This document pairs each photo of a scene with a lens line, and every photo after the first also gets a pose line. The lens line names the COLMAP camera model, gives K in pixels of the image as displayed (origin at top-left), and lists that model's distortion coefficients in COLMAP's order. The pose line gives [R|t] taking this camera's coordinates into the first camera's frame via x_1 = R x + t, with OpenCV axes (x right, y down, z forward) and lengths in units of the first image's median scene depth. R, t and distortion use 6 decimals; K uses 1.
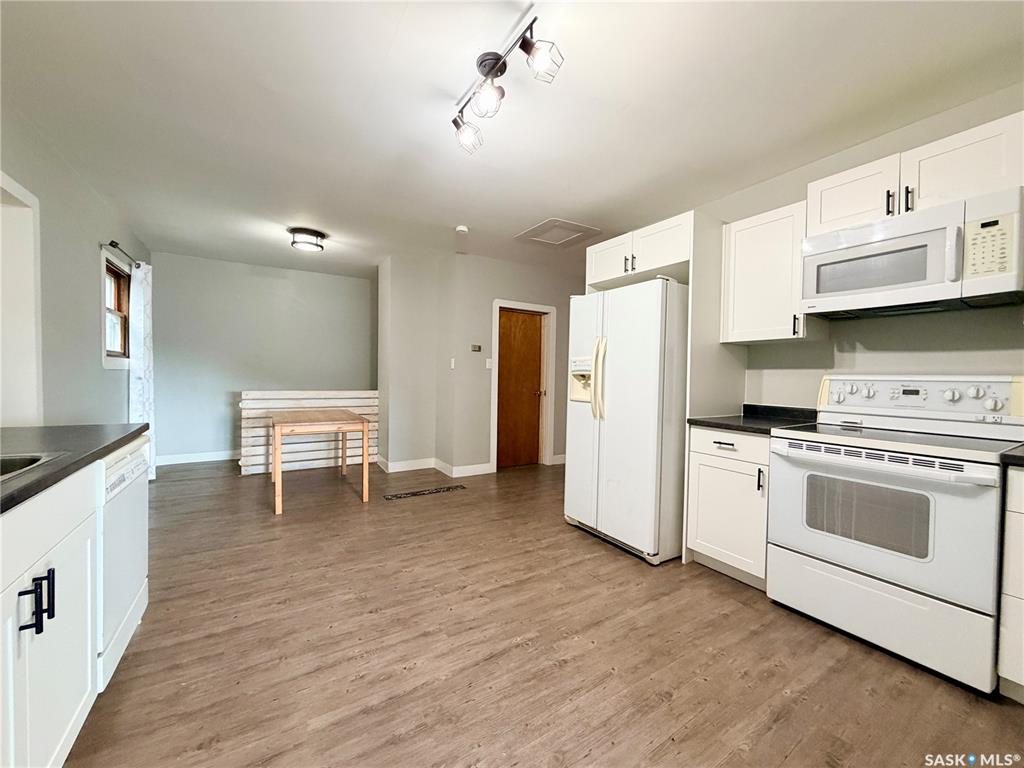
lens RADIAL K [[407.5, 0, 509.5], [0, 407.5, 384.1], [0, 0, 1]] dist [-0.001004, -0.000023]
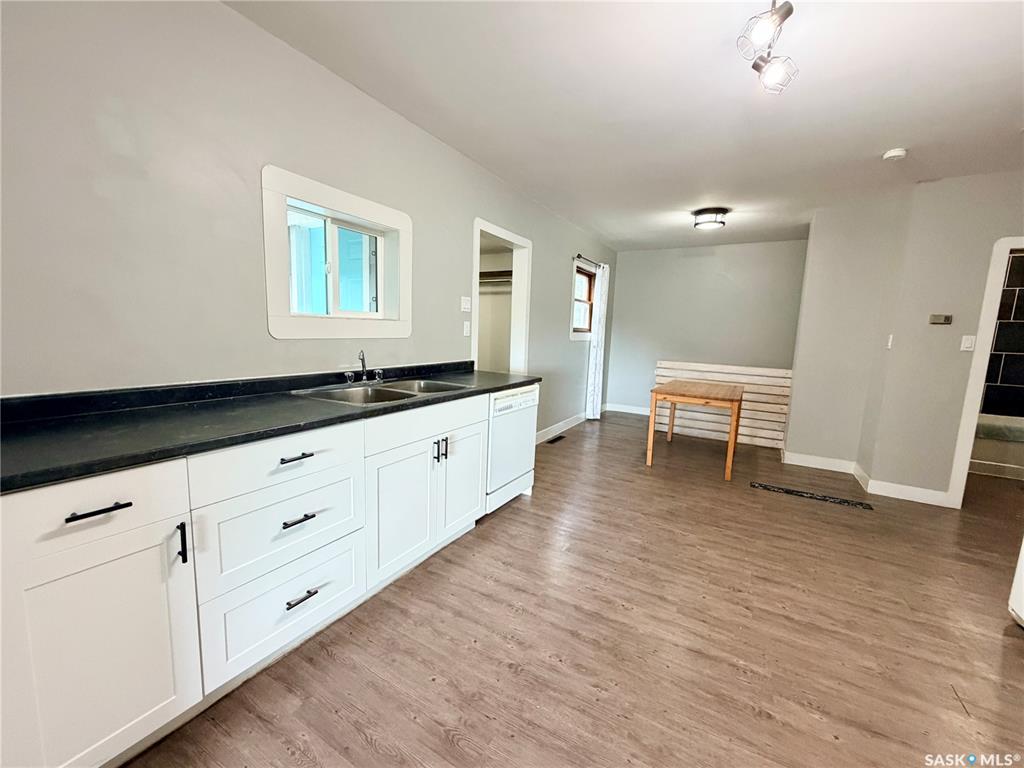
lens RADIAL K [[407.5, 0, 509.3], [0, 407.5, 385.5], [0, 0, 1]] dist [-0.001004, -0.000023]
pose [[0.464277, 0.118436, -0.877735, 0.353117], [-0.050417, 0.992946, 0.107314, -0.029884], [0.884254, -0.005571, 0.466973, 0.102008]]
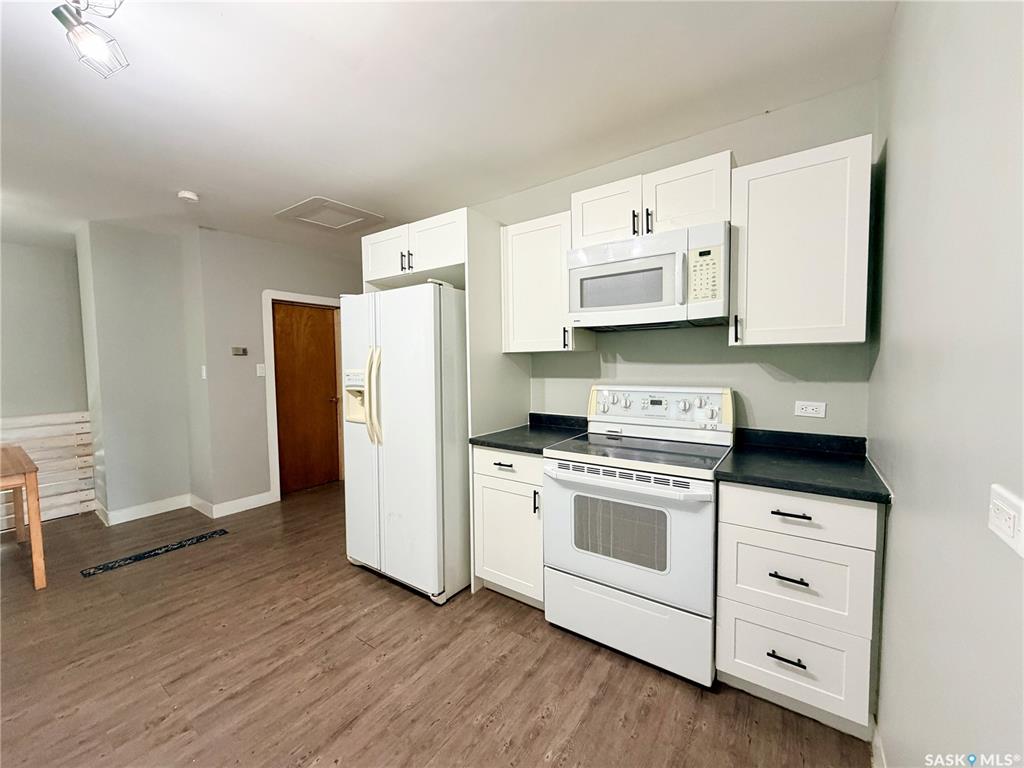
lens RADIAL K [[407.5, 0, 509.8], [0, 407.5, 383.7], [0, 0, 1]] dist [-0.001004, -0.000023]
pose [[0.921759, -0.048597, 0.384706, 0.174603], [0.036026, 0.998557, 0.039822, -0.070824], [-0.386086, -0.022847, 0.922180, 0.125681]]
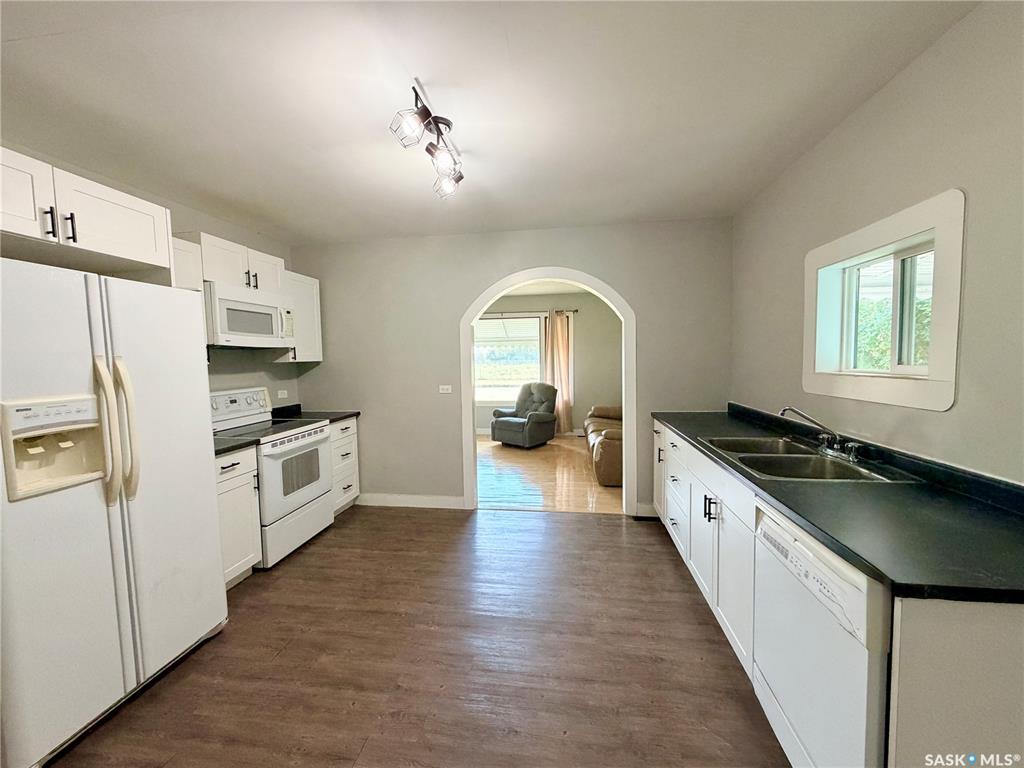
lens RADIAL K [[407.5, 0, 509.0], [0, 407.5, 384.9], [0, 0, 1]] dist [-0.001004, -0.000023]
pose [[-0.763309, -0.045120, 0.644456, -0.627710], [0.023569, 0.994949, 0.097575, -0.134576], [-0.645603, 0.089669, -0.758390, 1.206681]]
